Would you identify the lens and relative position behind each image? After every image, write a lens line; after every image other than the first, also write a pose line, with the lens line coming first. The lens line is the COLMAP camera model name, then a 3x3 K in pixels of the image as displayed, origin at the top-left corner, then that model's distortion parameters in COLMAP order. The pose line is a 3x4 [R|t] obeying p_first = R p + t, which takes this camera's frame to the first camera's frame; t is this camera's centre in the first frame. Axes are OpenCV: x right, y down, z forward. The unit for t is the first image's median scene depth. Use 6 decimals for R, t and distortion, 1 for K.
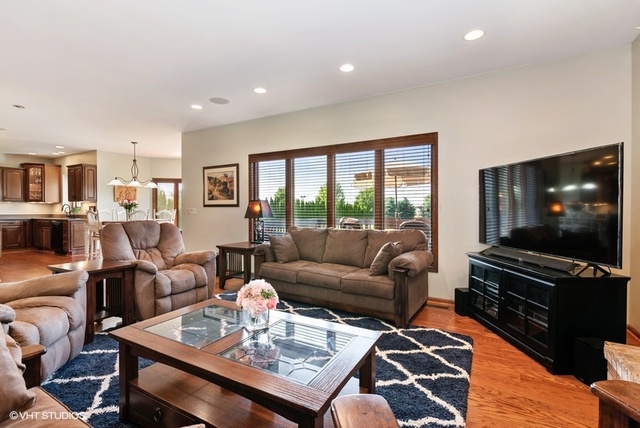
lens RADIAL K [[296.0, 0, 314.9], [0, 296.0, 213.0], [0, 0, 1]] dist [-0.000744, -0.000654]
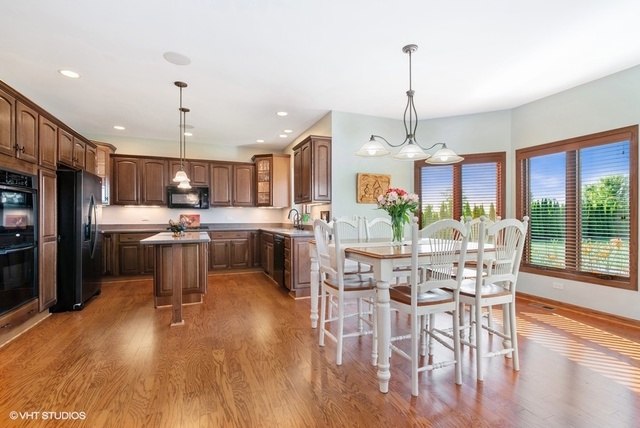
lens RADIAL K [[296.0, 0, 320.8], [0, 296.0, 215.9], [0, 0, 1]] dist [-0.000744, -0.000654]
pose [[0.789369, -0.002031, -0.613916, -0.394017], [-0.005701, 0.999927, -0.010638, -0.007455], [0.613893, 0.011898, 0.789300, 0.526081]]
